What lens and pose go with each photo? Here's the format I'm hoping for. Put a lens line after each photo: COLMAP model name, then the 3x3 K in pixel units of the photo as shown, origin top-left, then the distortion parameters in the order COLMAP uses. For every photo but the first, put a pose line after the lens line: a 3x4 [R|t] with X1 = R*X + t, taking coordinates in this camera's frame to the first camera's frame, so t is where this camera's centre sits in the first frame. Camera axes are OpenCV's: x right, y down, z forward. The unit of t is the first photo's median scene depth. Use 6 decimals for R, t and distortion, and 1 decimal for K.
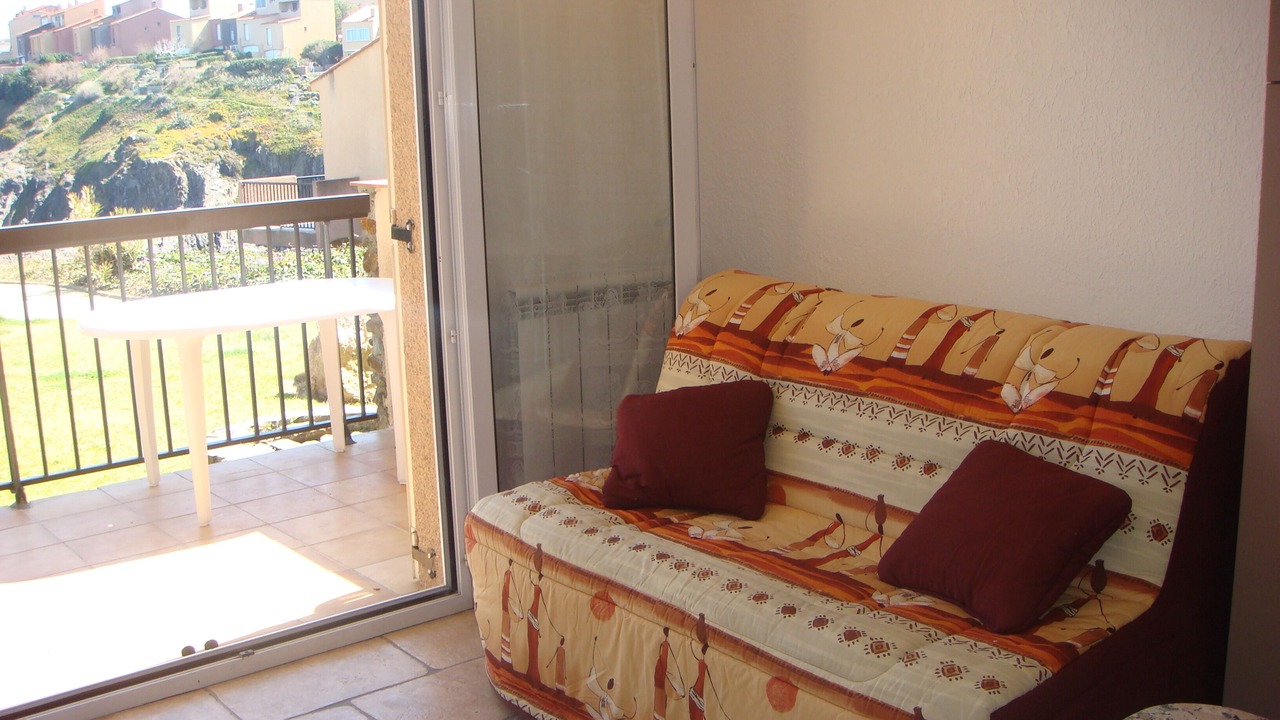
lens RADIAL K [[1348.5, 0, 634.5], [0, 1348.5, 387.8], [0, 0, 1]] dist [-0.338275, 0.324262]
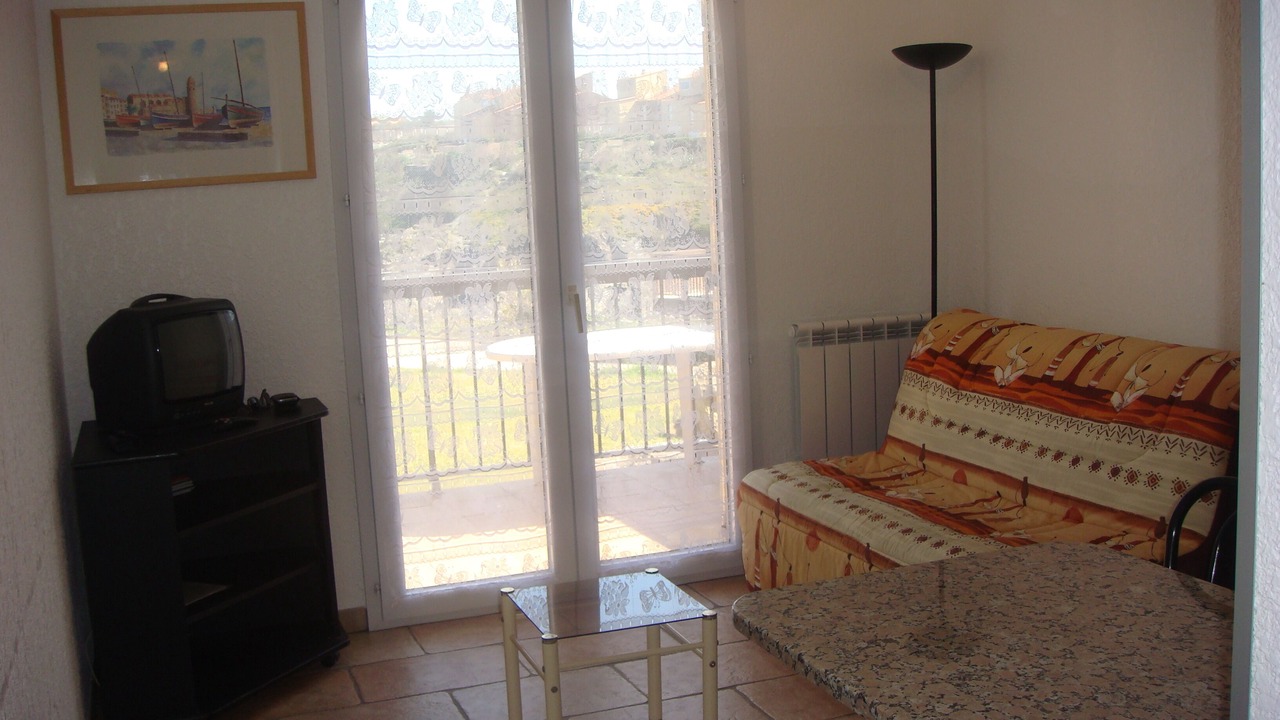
lens RADIAL K [[1348.5, 0, 634.5], [0, 1348.5, 387.8], [0, 0, 1]] dist [-0.338275, 0.324262]
pose [[0.948599, 0.011381, -0.316275, 0.225762], [-0.029048, 0.998266, -0.051202, 0.073447], [0.315144, 0.057758, 0.947285, -0.395531]]
